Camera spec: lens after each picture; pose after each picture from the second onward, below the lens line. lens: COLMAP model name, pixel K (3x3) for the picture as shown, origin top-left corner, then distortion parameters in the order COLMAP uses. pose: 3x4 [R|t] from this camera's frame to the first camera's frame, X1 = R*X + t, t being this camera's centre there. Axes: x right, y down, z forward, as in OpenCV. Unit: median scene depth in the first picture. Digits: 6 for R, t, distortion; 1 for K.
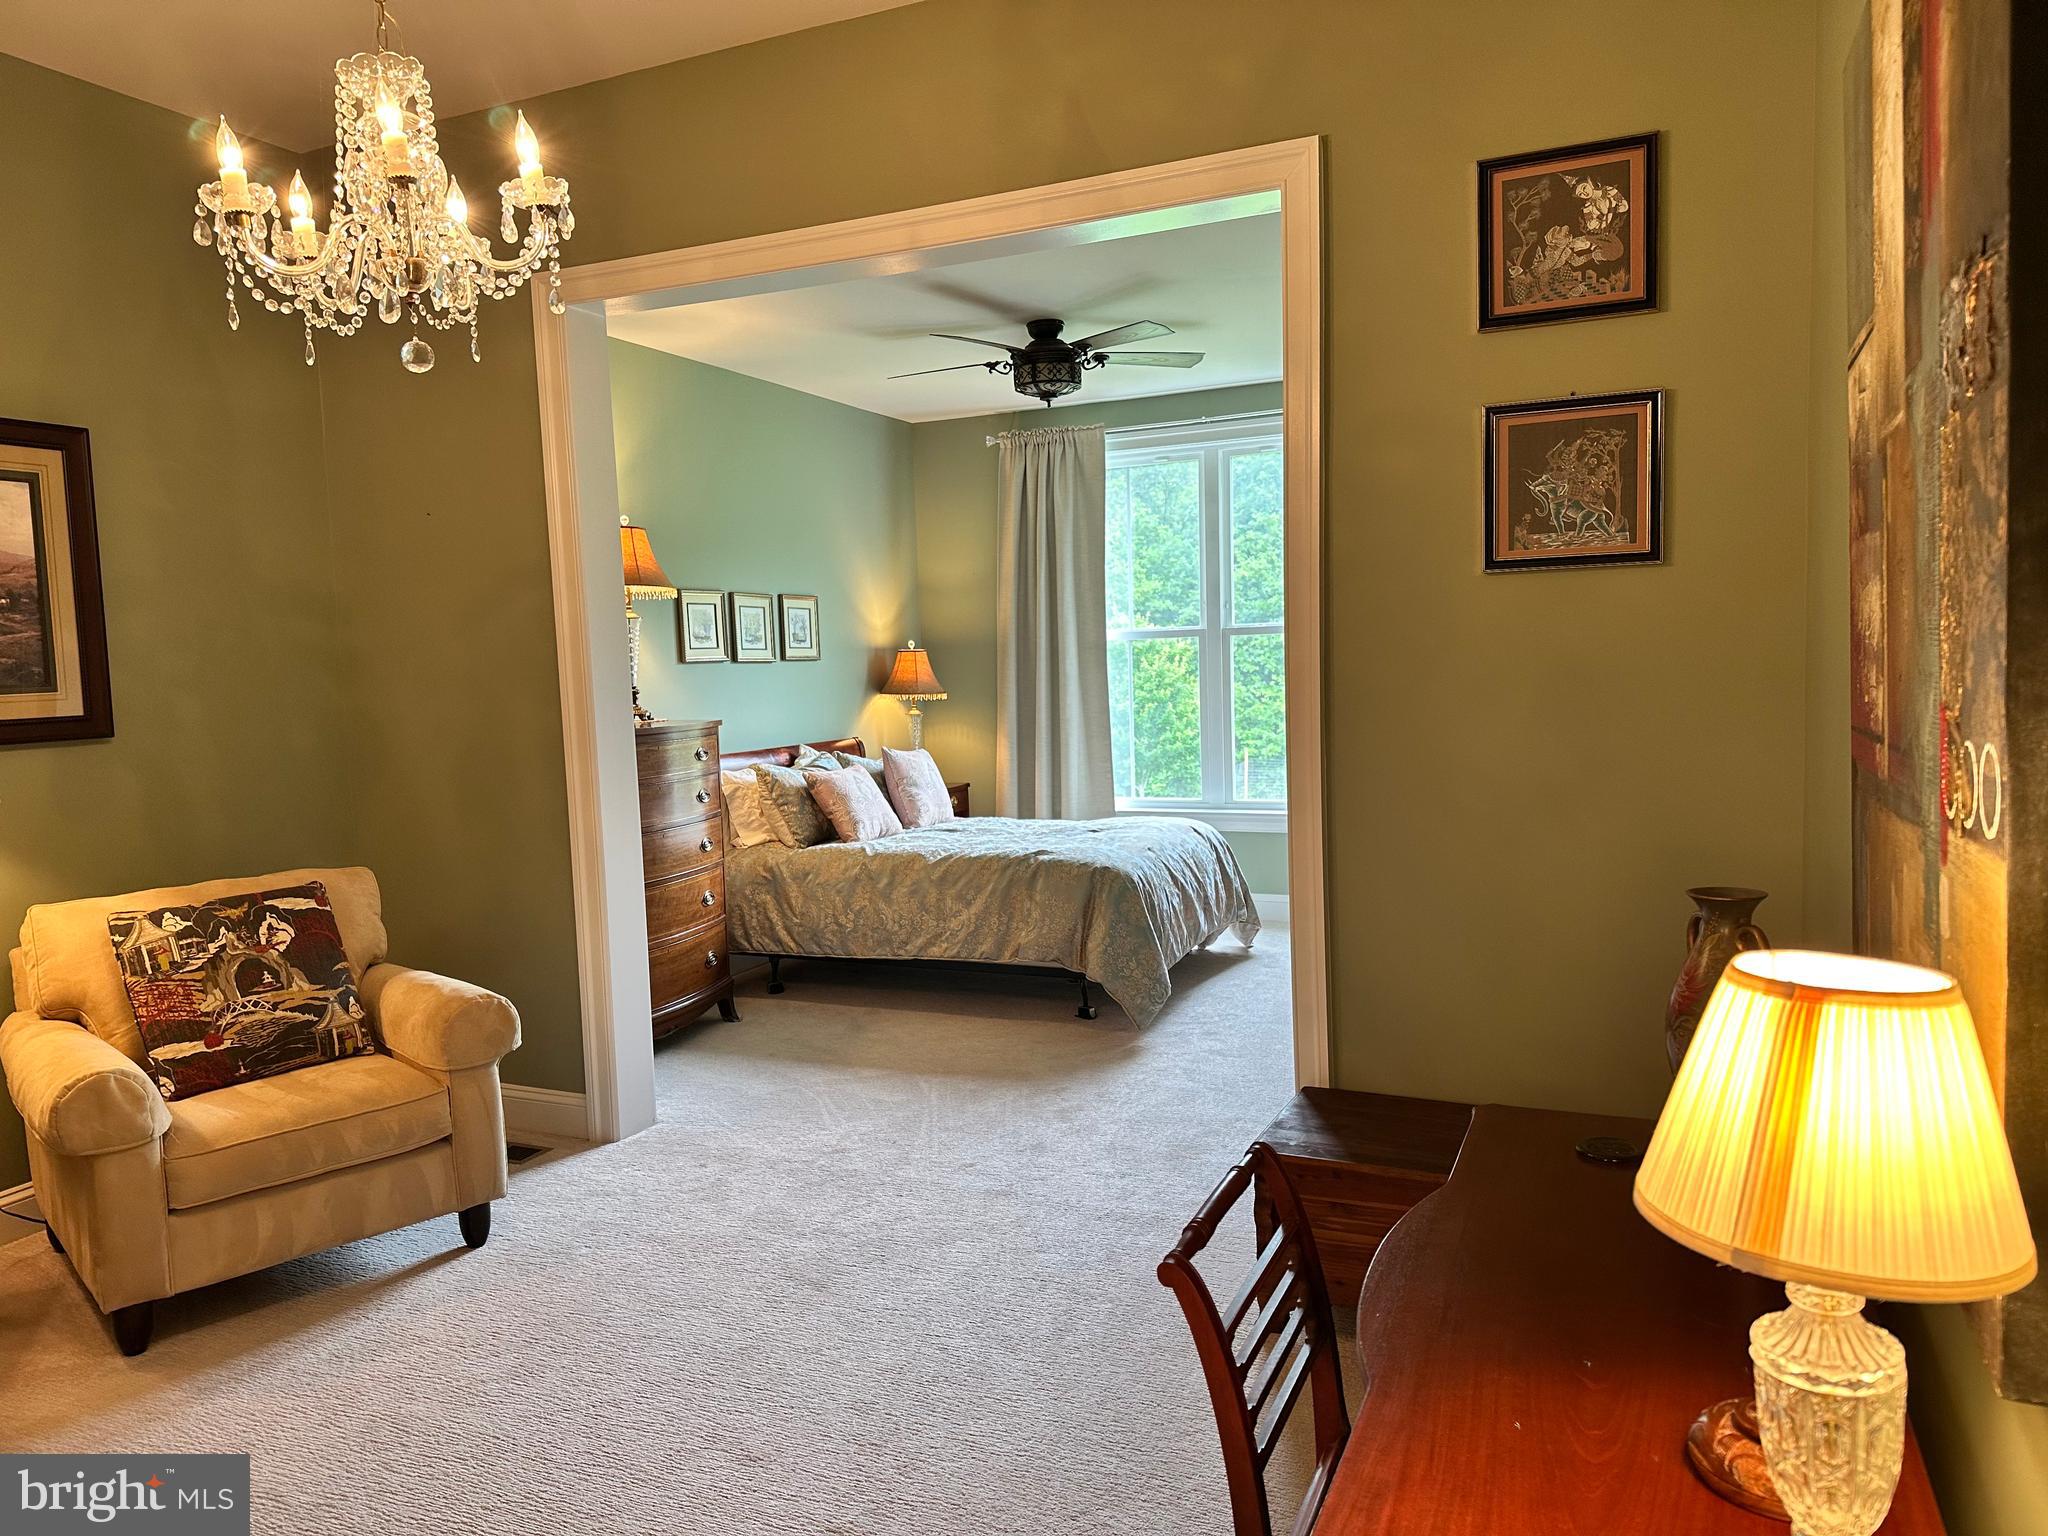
lens RADIAL K [[1430.9, 0, 1031.7], [0, 1430.9, 778.8], [0, 0, 1]] dist [0.124103, -0.181718]
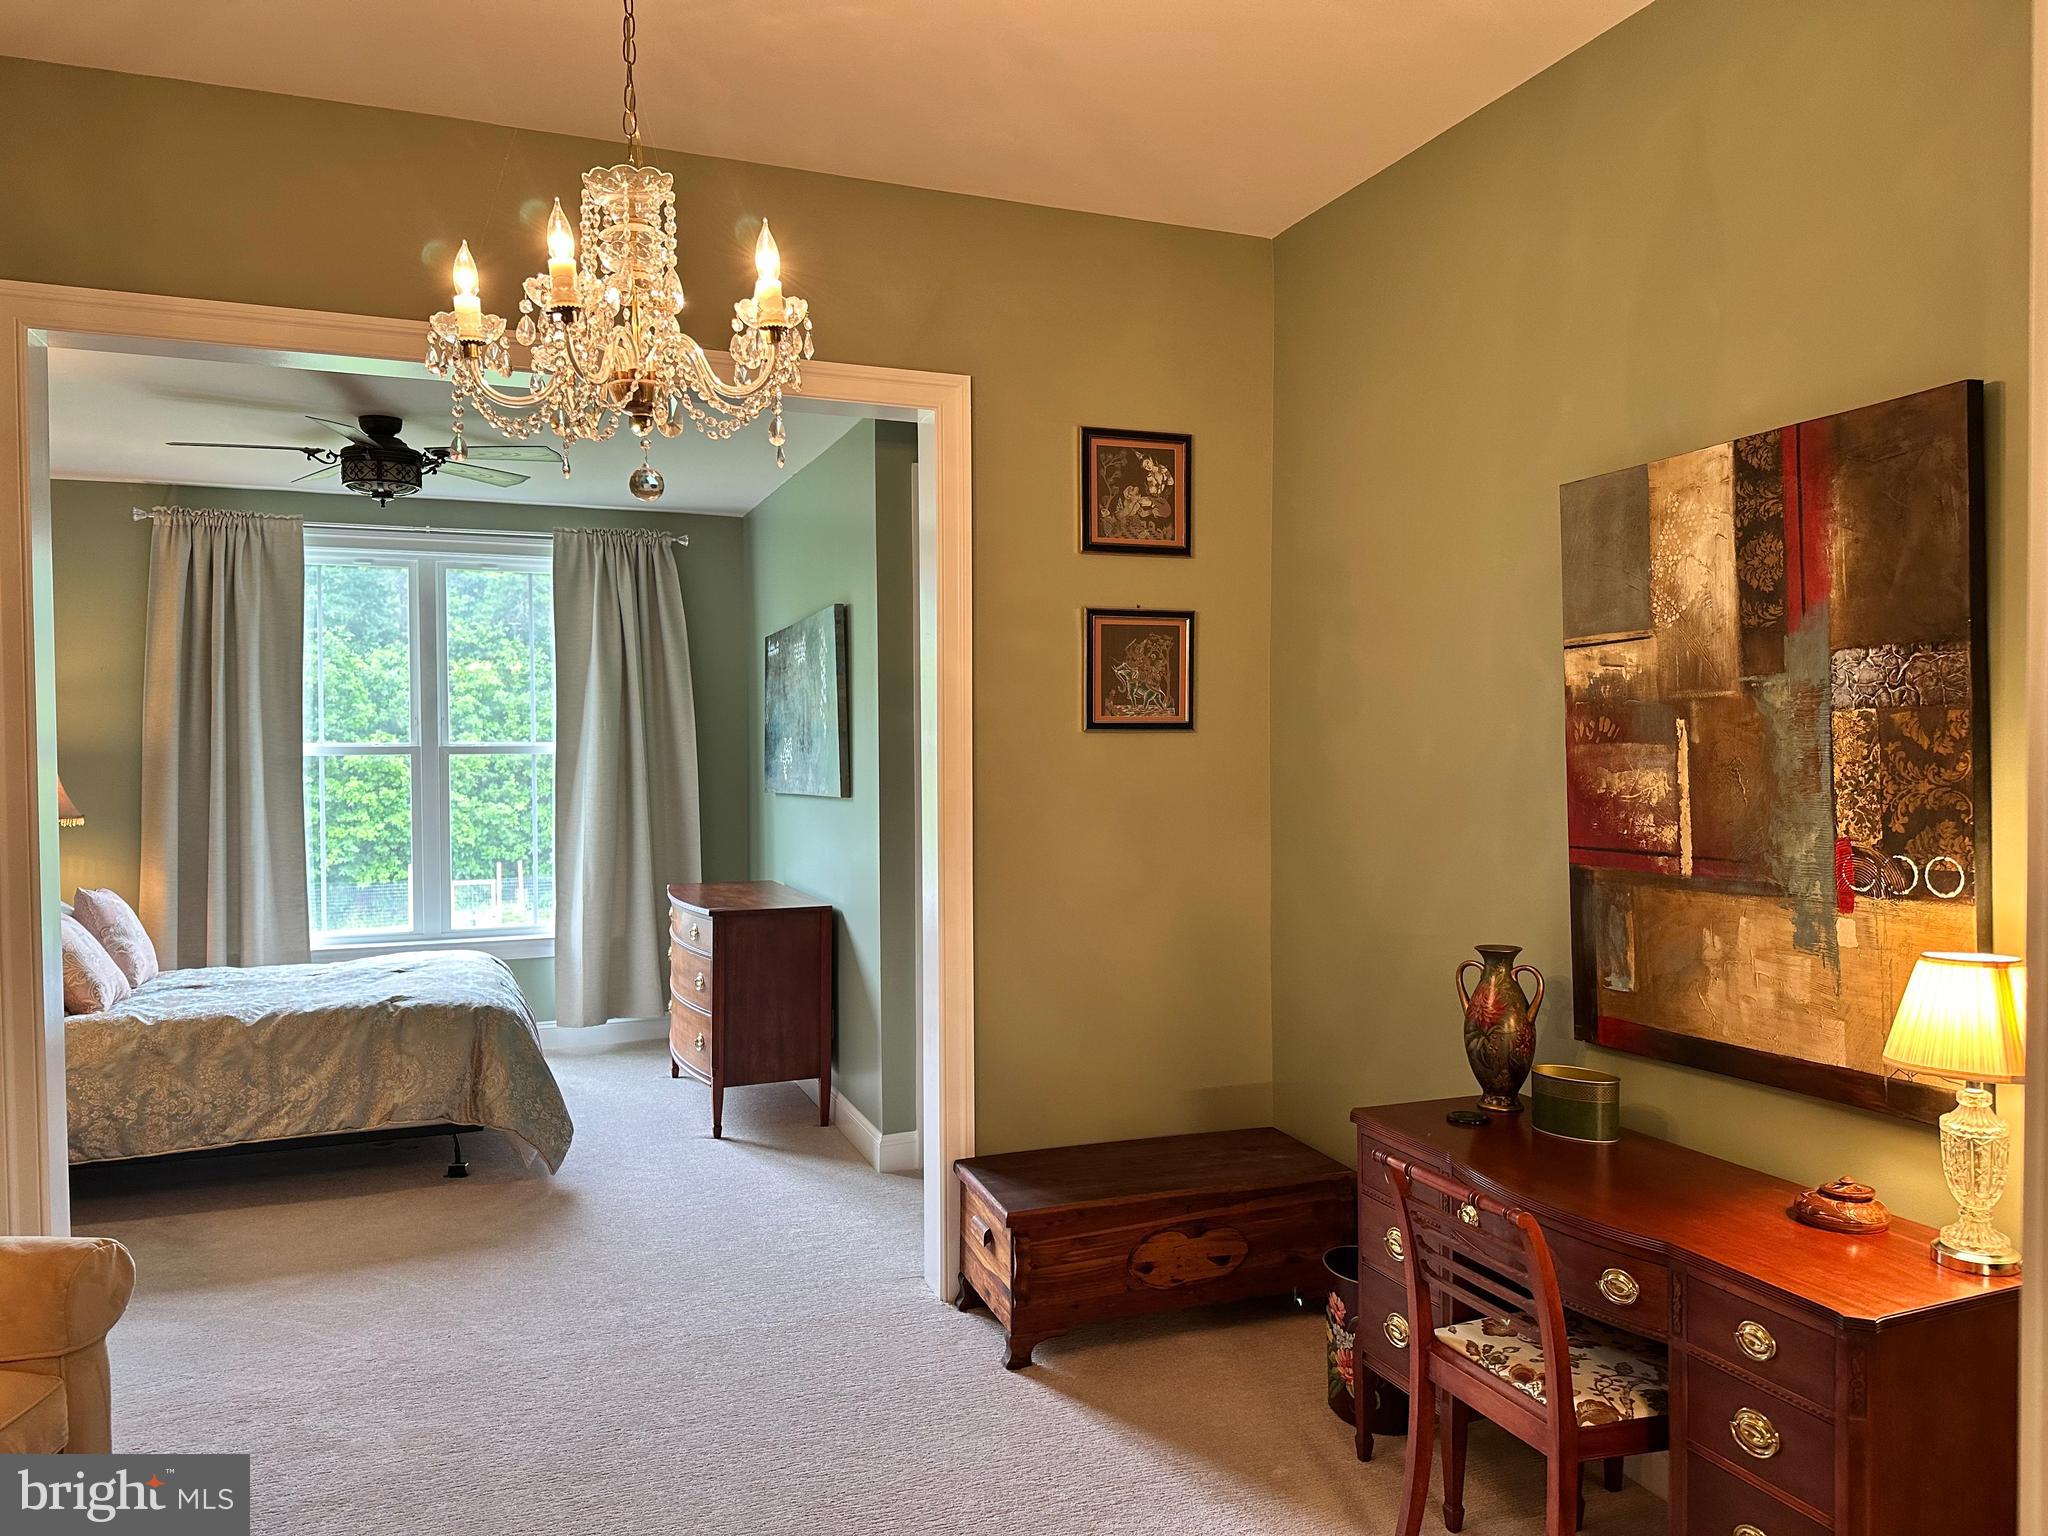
lens RADIAL K [[1430.9, 0, 1031.7], [0, 1430.9, 778.8], [0, 0, 1]] dist [0.124103, -0.181718]
pose [[0.696894, 0.009748, 0.717108, -0.391585], [0.044619, 0.997381, -0.056919, -0.016698], [-0.715785, 0.071663, 0.694634, 0.081872]]
